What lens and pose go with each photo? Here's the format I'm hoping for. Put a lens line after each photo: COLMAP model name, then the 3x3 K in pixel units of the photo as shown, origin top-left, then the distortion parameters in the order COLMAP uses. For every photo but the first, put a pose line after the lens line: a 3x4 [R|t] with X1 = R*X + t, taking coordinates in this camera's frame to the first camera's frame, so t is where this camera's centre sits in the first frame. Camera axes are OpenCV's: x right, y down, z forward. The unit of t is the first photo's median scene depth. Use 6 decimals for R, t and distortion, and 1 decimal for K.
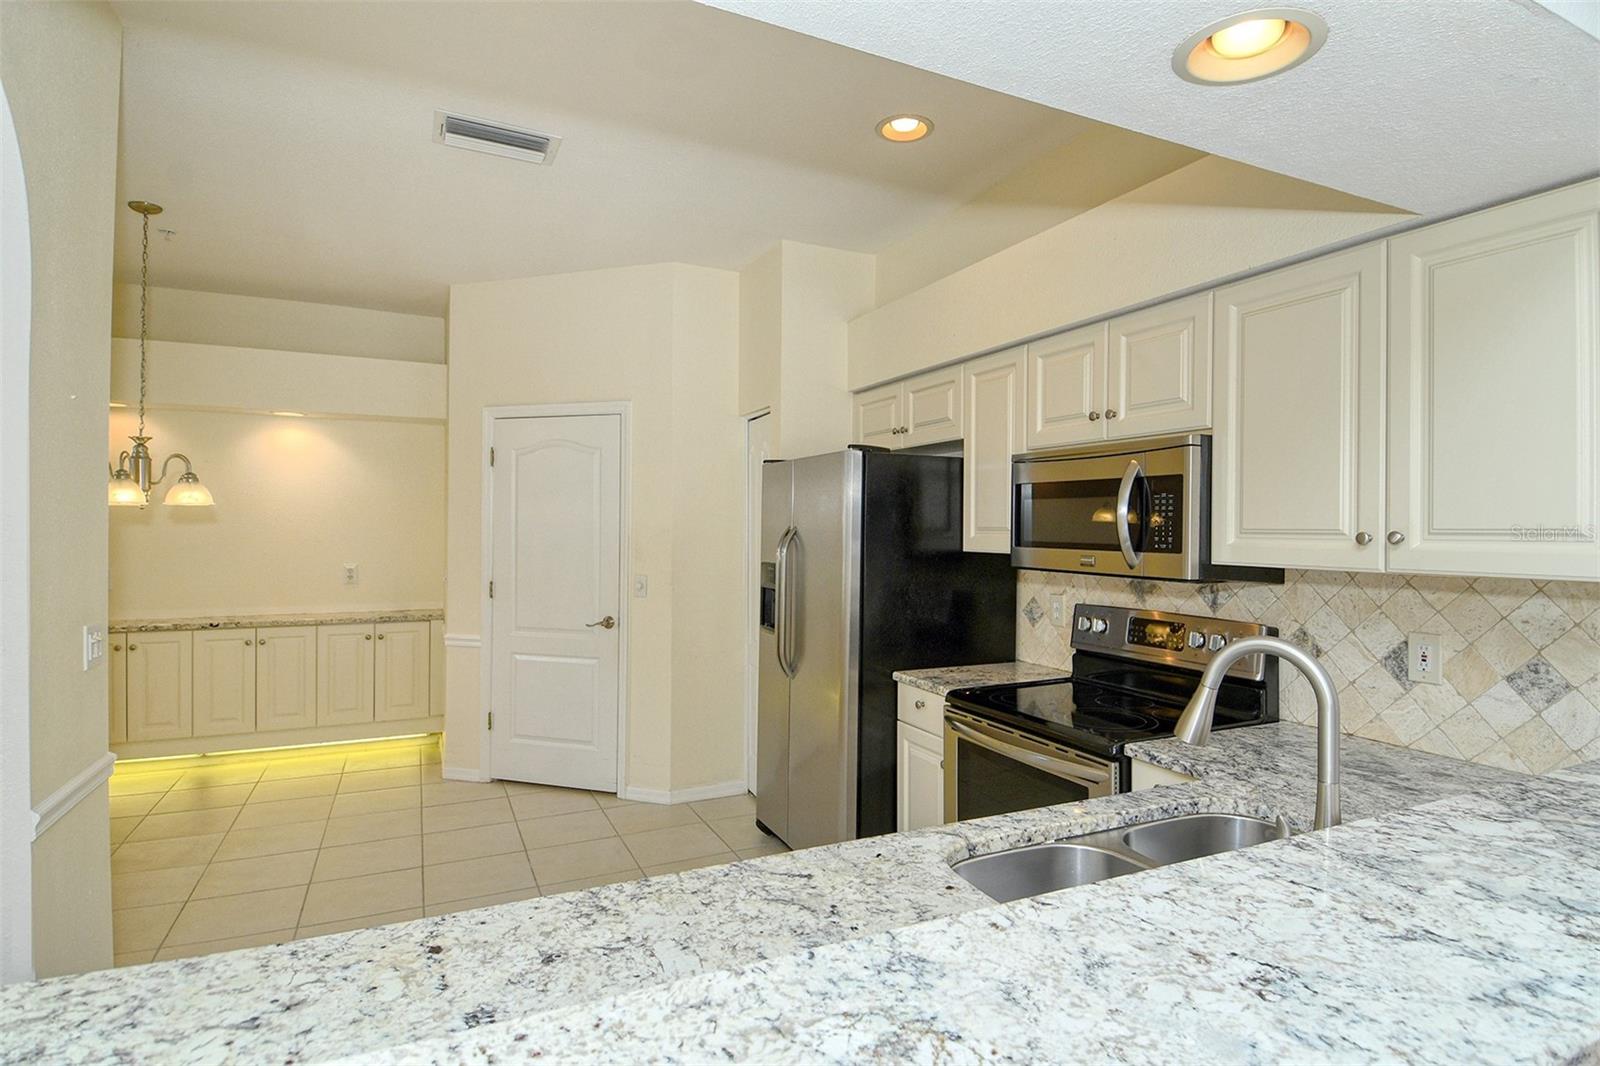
lens RADIAL K [[841.0, 0, 827.4], [0, 841.0, 528.0], [0, 0, 1]] dist [0.023693, -0.030869]
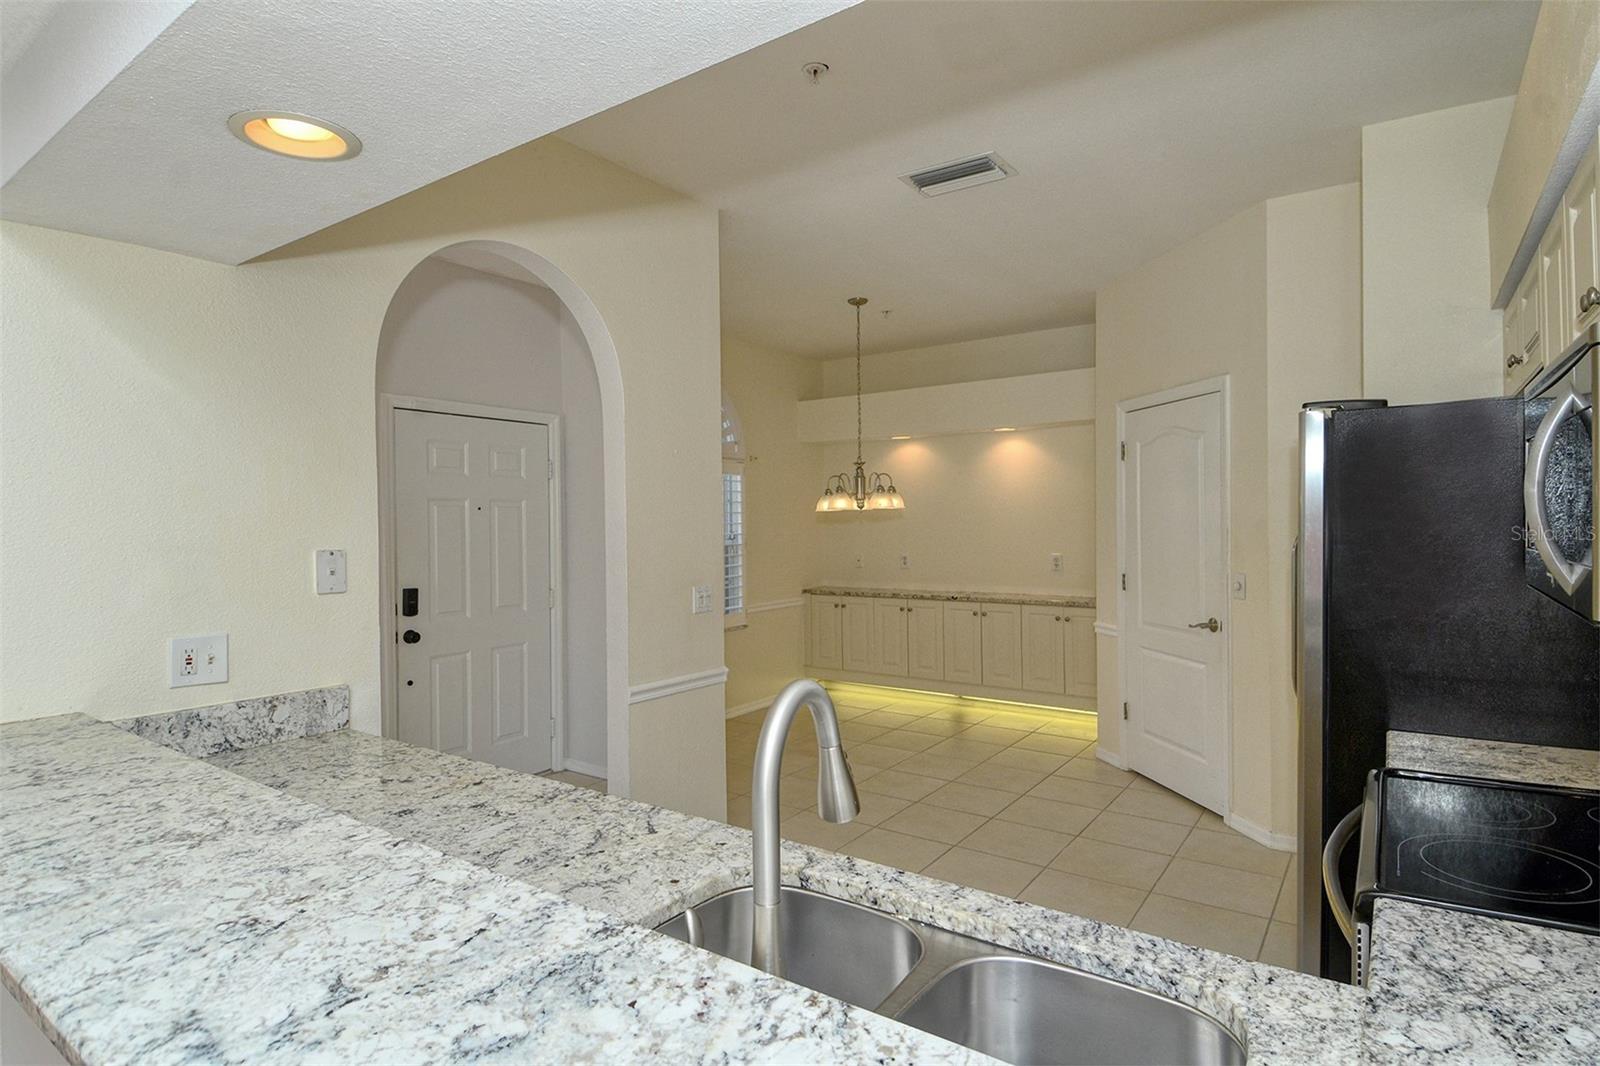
lens RADIAL K [[841.0, 0, 813.3], [0, 841.0, 528.8], [0, 0, 1]] dist [0.023693, -0.030869]
pose [[0.483982, -0.004307, -0.875067, 0.690366], [0.016428, 0.999856, 0.004164, -0.002456], [0.874924, -0.016391, 0.483983, 0.403045]]
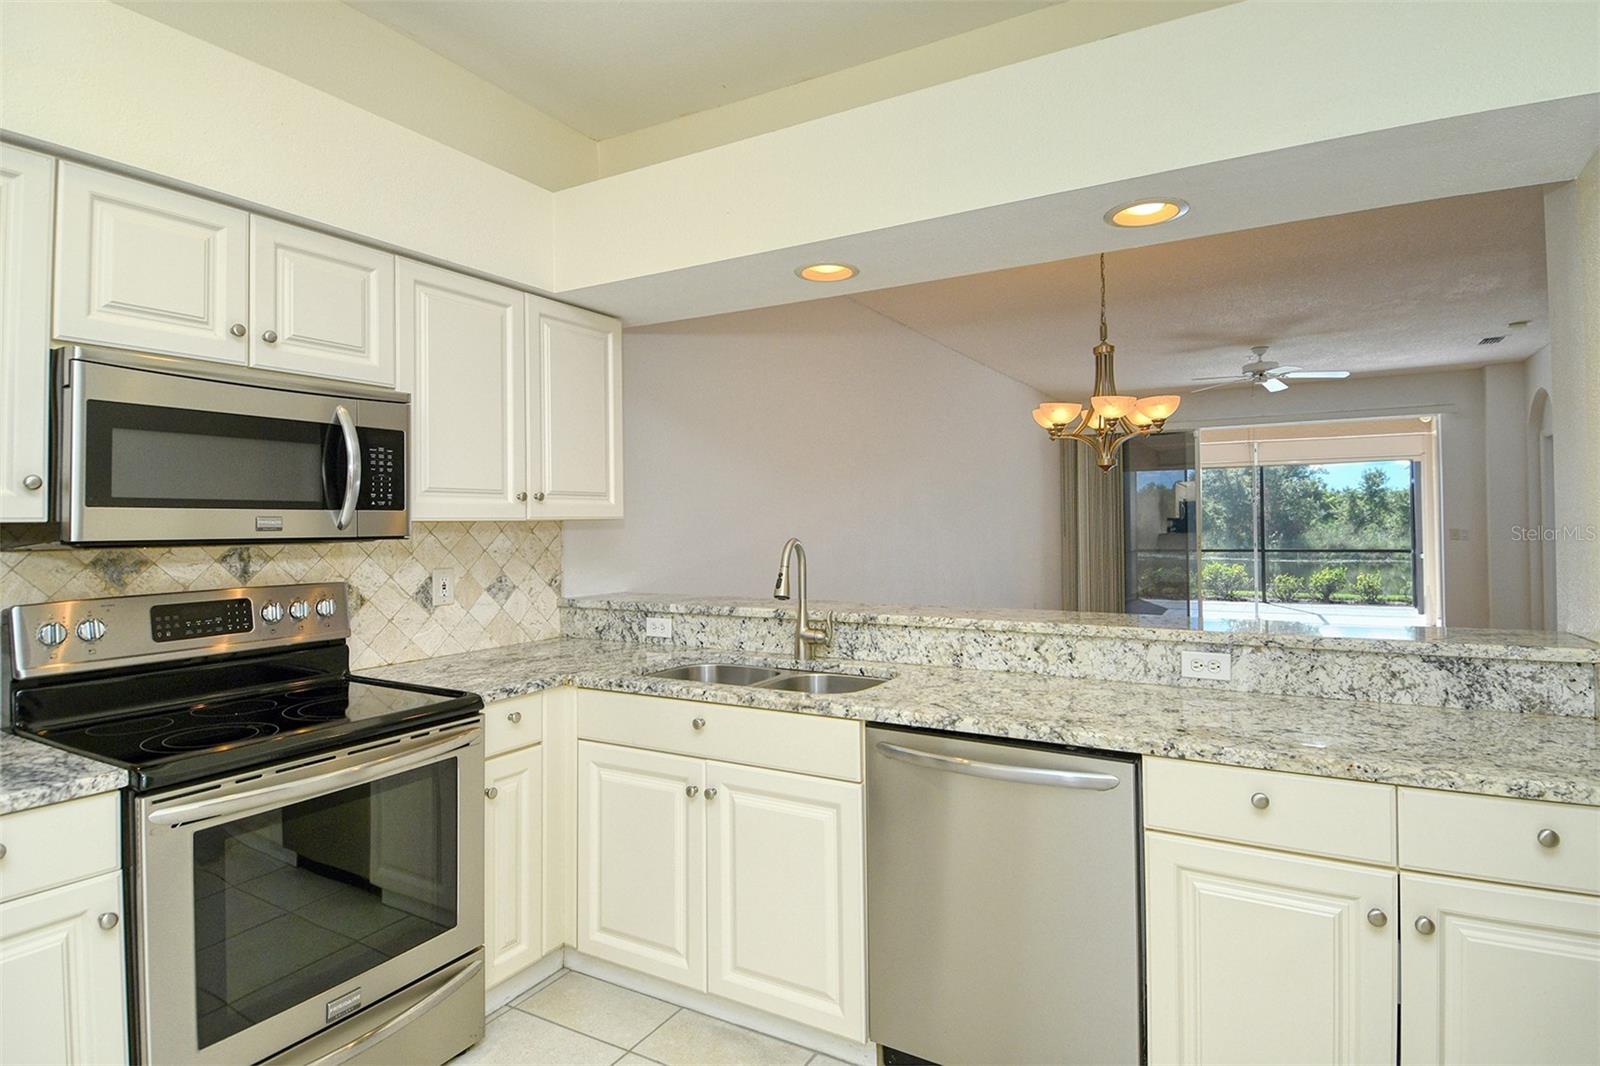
lens RADIAL K [[841.0, 0, 807.6], [0, 841.0, 514.6], [0, 0, 1]] dist [0.023693, -0.030869]
pose [[-0.554341, 0.007315, 0.832257, -0.752422], [0.010700, 0.999941, -0.001662, 0.046846], [-0.832221, 0.007983, -0.554387, 1.276224]]
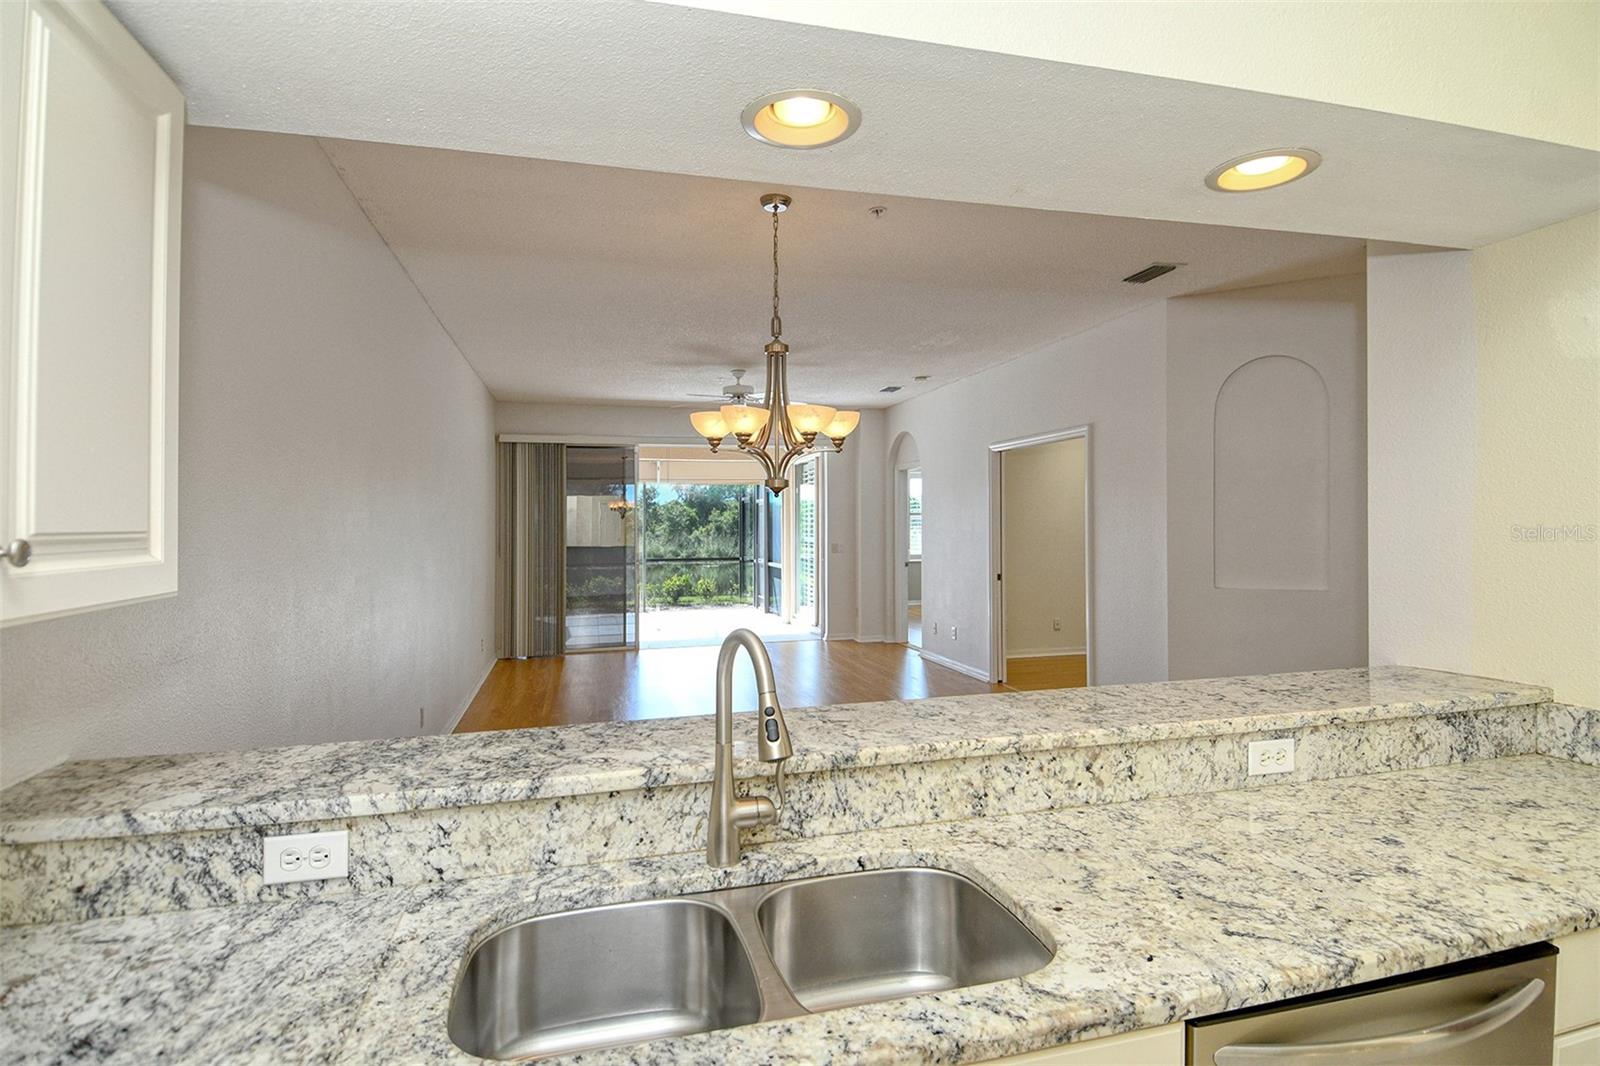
lens RADIAL K [[841.0, 0, 810.3], [0, 841.0, 527.6], [0, 0, 1]] dist [0.023693, -0.030869]
pose [[-0.980518, 0.003607, 0.196395, 0.139878], [0.005821, 0.999926, 0.010695, -0.003920], [-0.196342, 0.011629, -0.980467, 1.202989]]
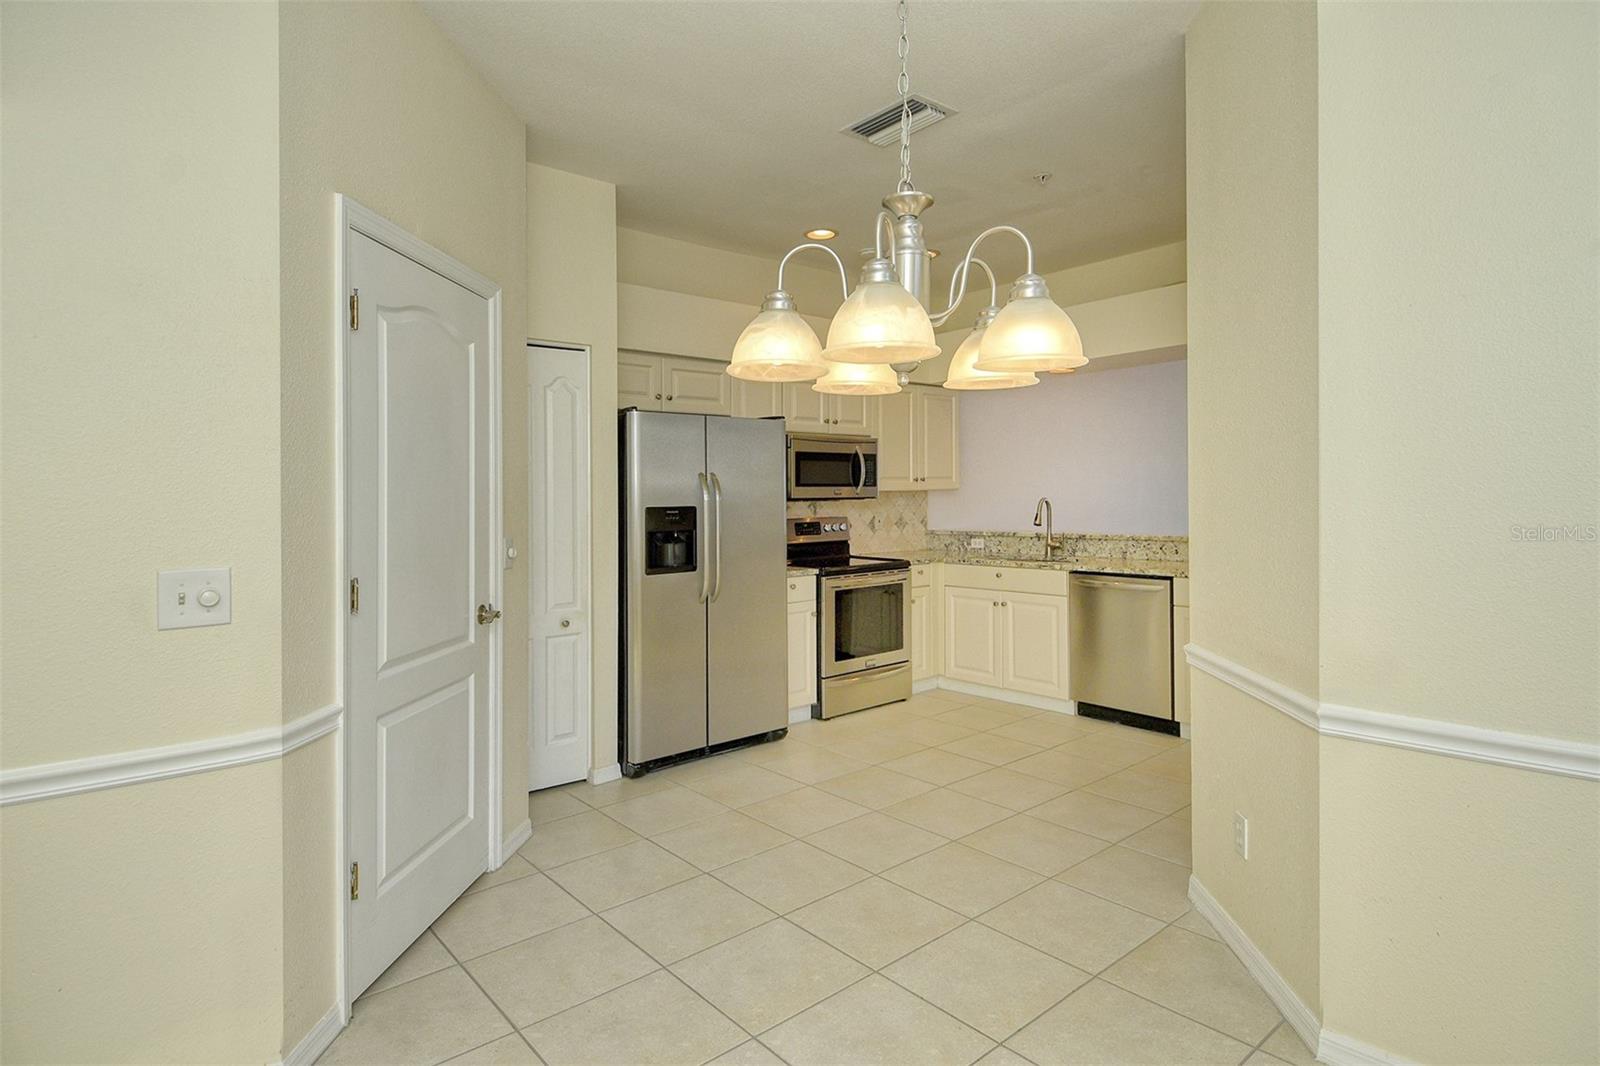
lens RADIAL K [[841.0, 0, 816.7], [0, 841.0, 529.8], [0, 0, 1]] dist [0.023693, -0.030869]
pose [[-0.249869, -0.038707, 0.967506, -2.083117], [0.022318, 0.998705, 0.045719, 0.044829], [-0.968022, 0.033017, -0.248682, 1.951167]]
